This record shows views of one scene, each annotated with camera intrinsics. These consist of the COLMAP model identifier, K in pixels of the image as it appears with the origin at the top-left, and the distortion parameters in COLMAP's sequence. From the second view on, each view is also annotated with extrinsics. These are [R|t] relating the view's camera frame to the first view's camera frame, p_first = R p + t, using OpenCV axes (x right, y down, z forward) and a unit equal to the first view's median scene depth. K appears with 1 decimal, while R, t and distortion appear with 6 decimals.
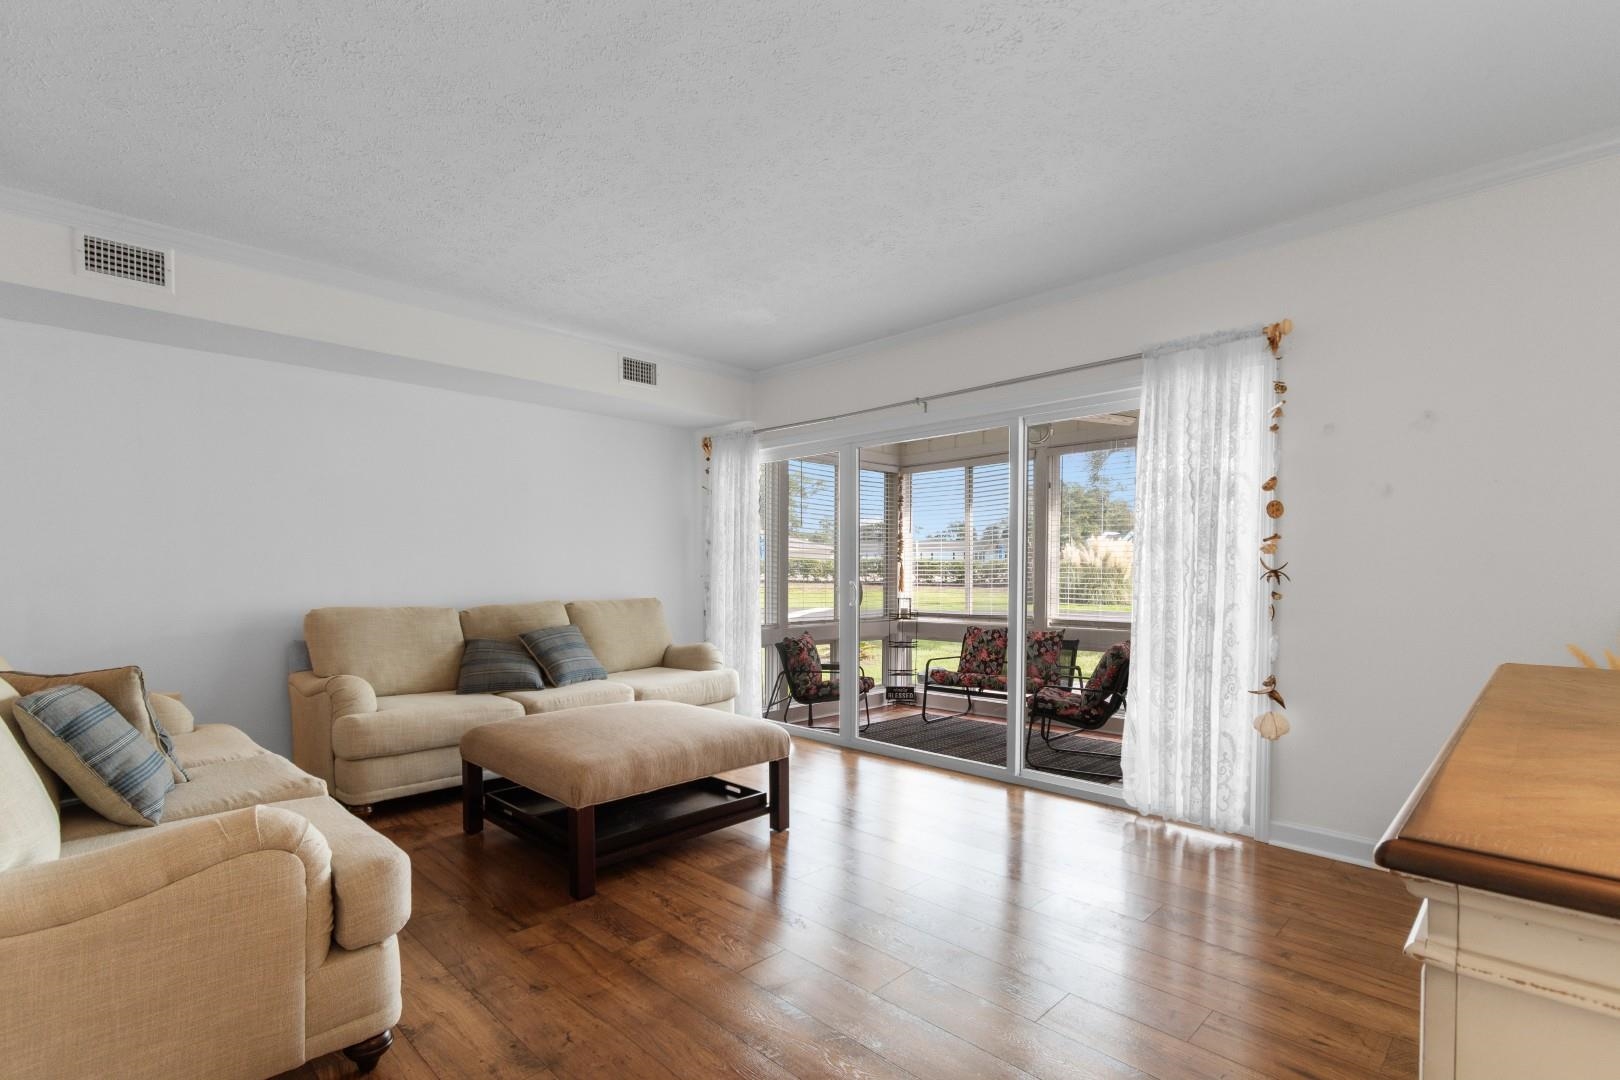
lens RADIAL K [[775.7, 0, 804.5], [0, 775.7, 591.3], [0, 0, 1]] dist [0.002270, 0.000268]
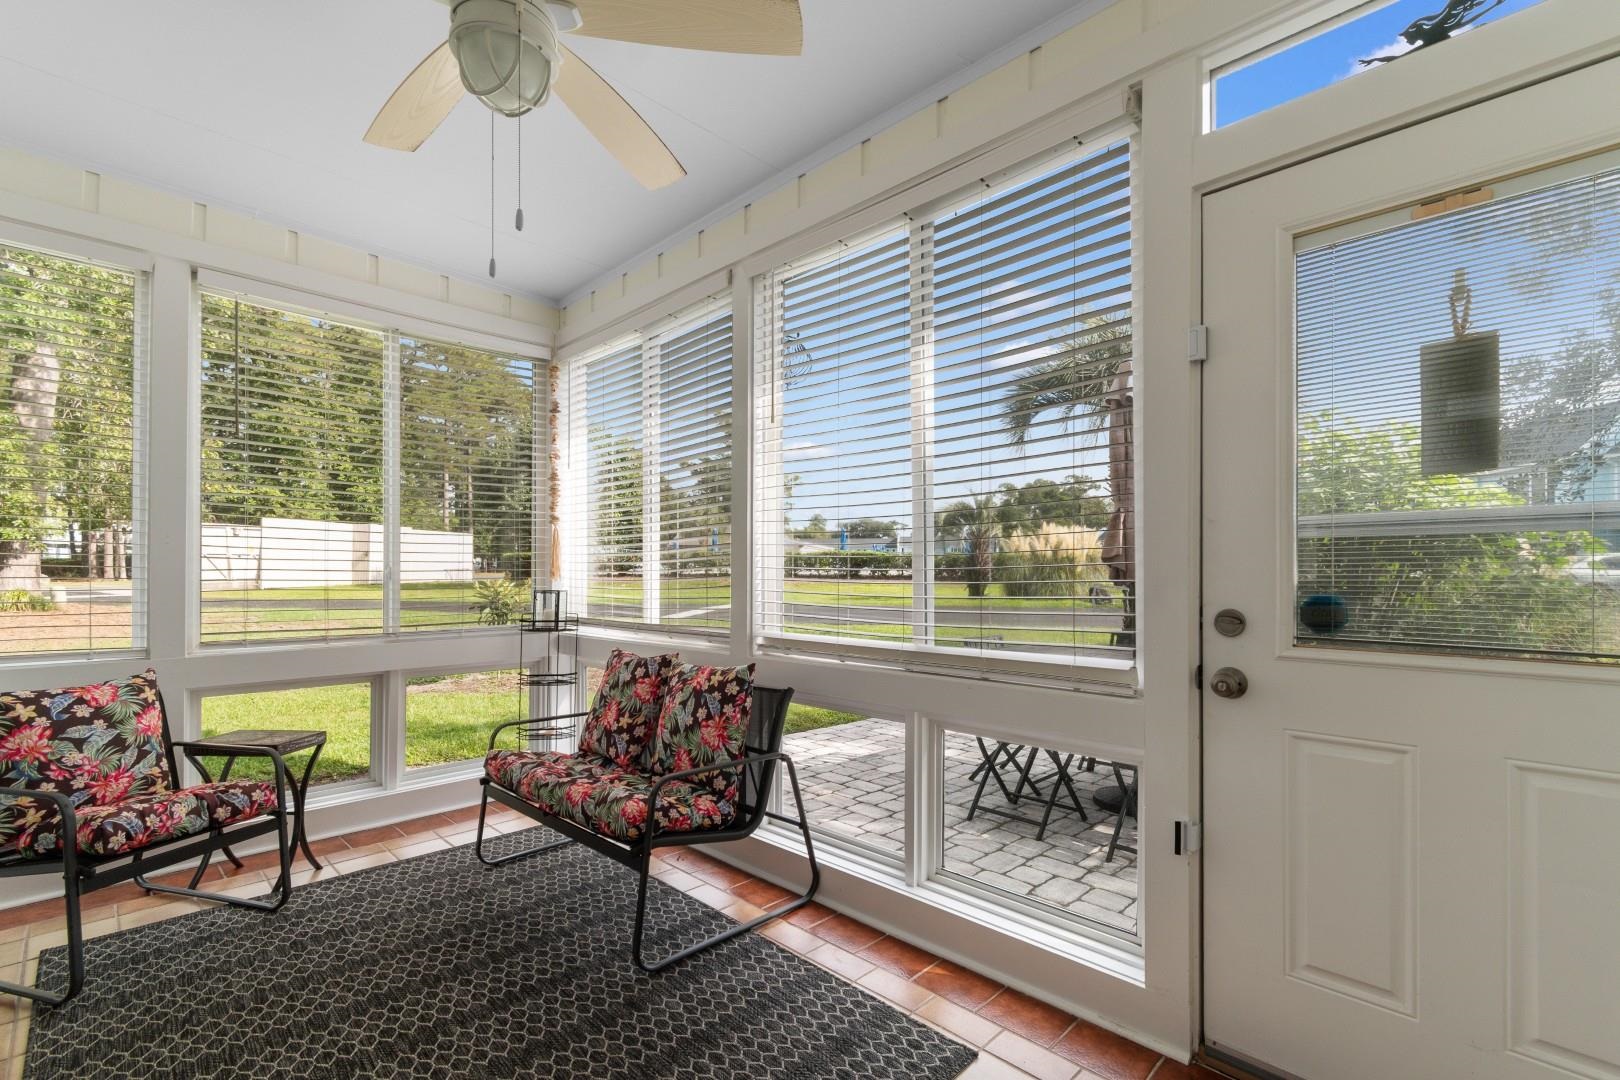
lens RADIAL K [[728.5, 0, 810.6], [0, 728.5, 549.7], [0, 0, 1]] dist [0.000444, -0.000814]
pose [[0.999947, 0.000263, 0.010262, 0.681938], [0.000256, 0.998723, -0.050512, 0.014365], [-0.010262, 0.050512, 0.998671, 1.142651]]
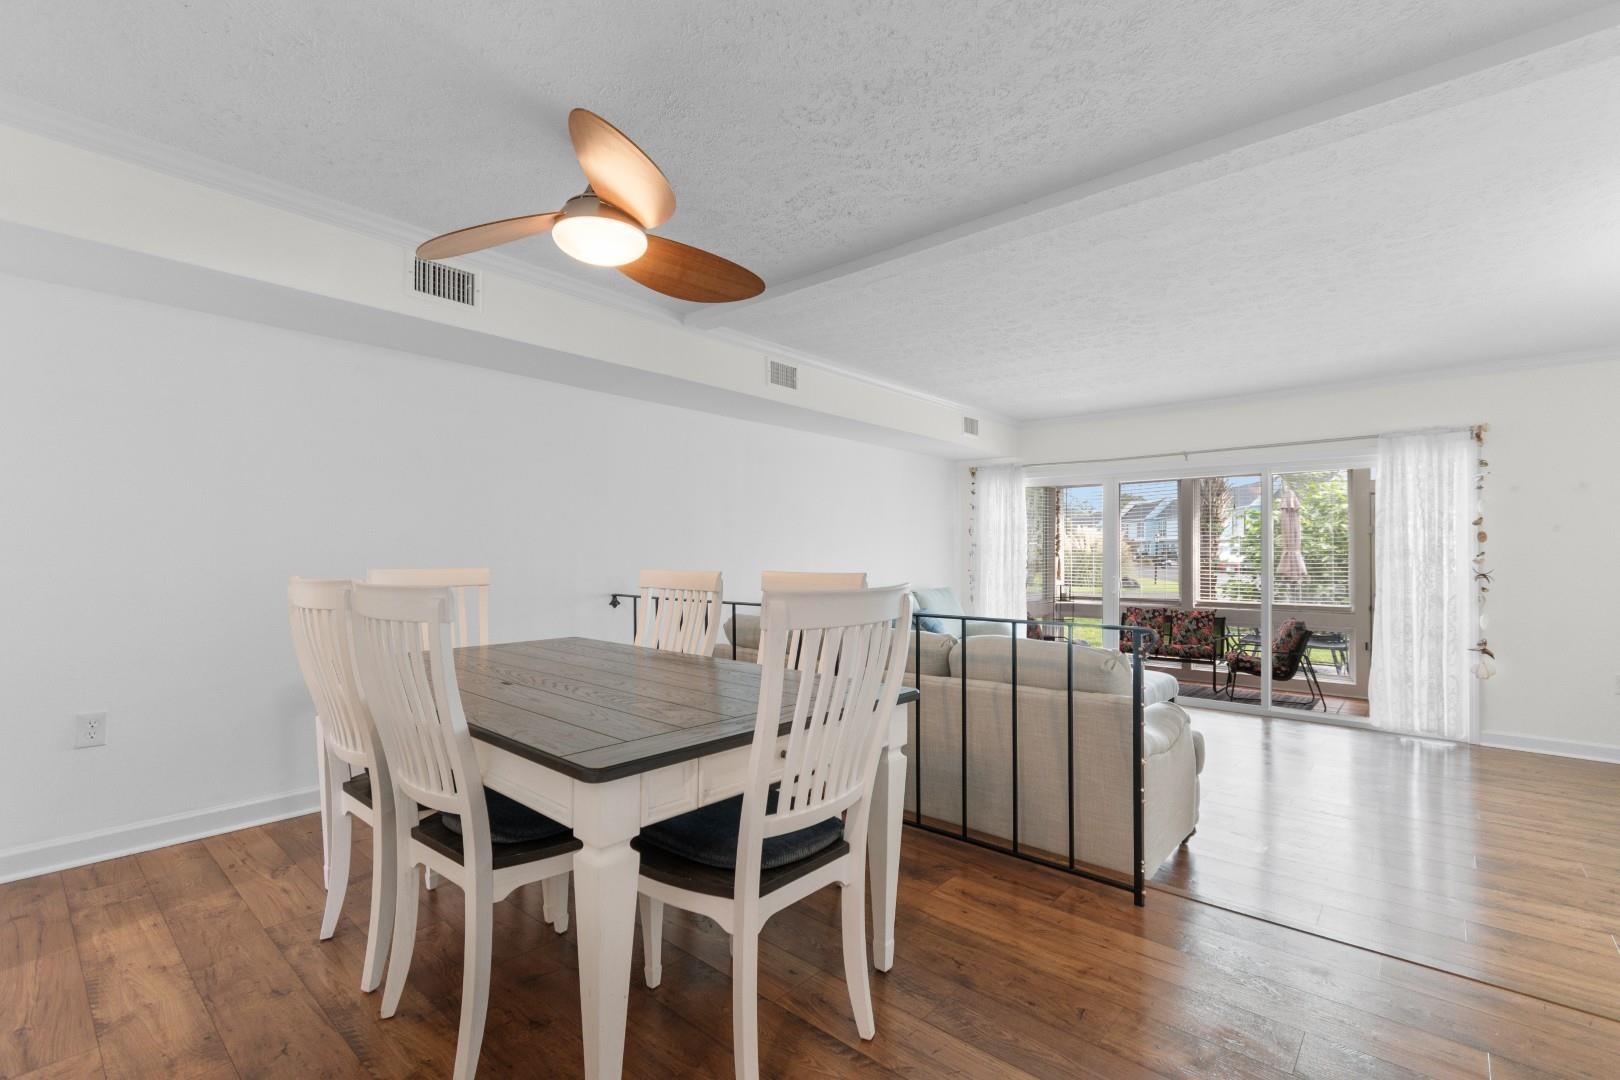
lens RADIAL K [[728.5, 0, 803.5], [0, 728.5, 538.1], [0, 0, 1]] dist [0.000444, -0.000814]
pose [[0.997899, 0.003747, 0.064678, -0.868857], [-0.000773, 0.998944, -0.045942, -0.029993], [-0.064781, 0.045795, 0.996848, -0.412467]]
